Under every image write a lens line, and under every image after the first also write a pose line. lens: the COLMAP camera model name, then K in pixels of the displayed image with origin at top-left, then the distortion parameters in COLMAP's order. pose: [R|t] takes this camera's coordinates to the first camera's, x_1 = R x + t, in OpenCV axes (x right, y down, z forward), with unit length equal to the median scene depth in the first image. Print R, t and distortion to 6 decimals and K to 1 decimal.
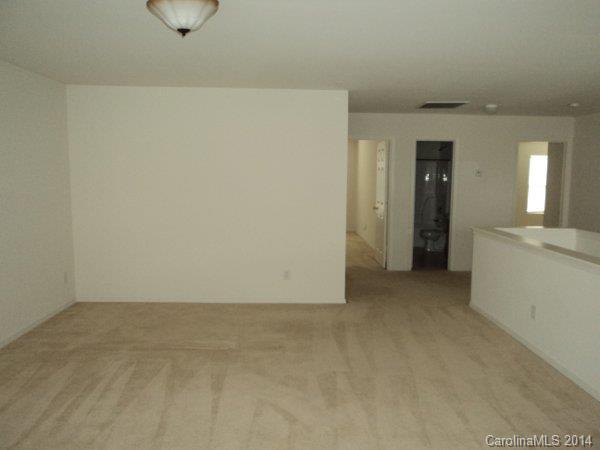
lens RADIAL K [[472.6, 0, 300.0], [0, 472.6, 225.0], [0, 0, 1]] dist [-0.032679, -0.000759]
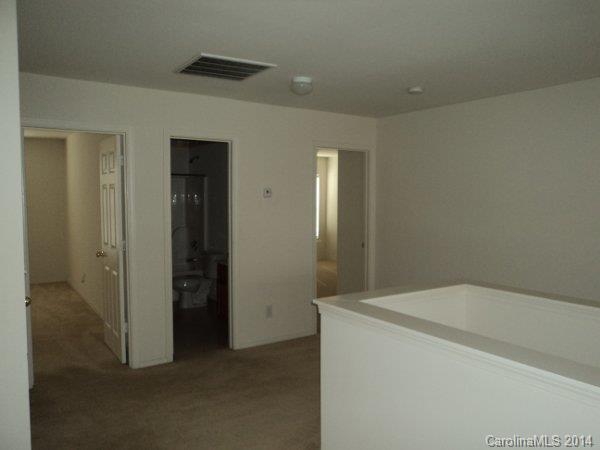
lens RADIAL K [[514.6, 0, 300.0], [0, 514.6, 225.0], [0, 0, 1]] dist [-0.004121, -0.000007]
pose [[0.856789, -0.033393, 0.514584, 0.046482], [0.059378, 0.997652, -0.034125, -0.035904], [-0.512236, 0.059793, 0.856761, 0.339890]]
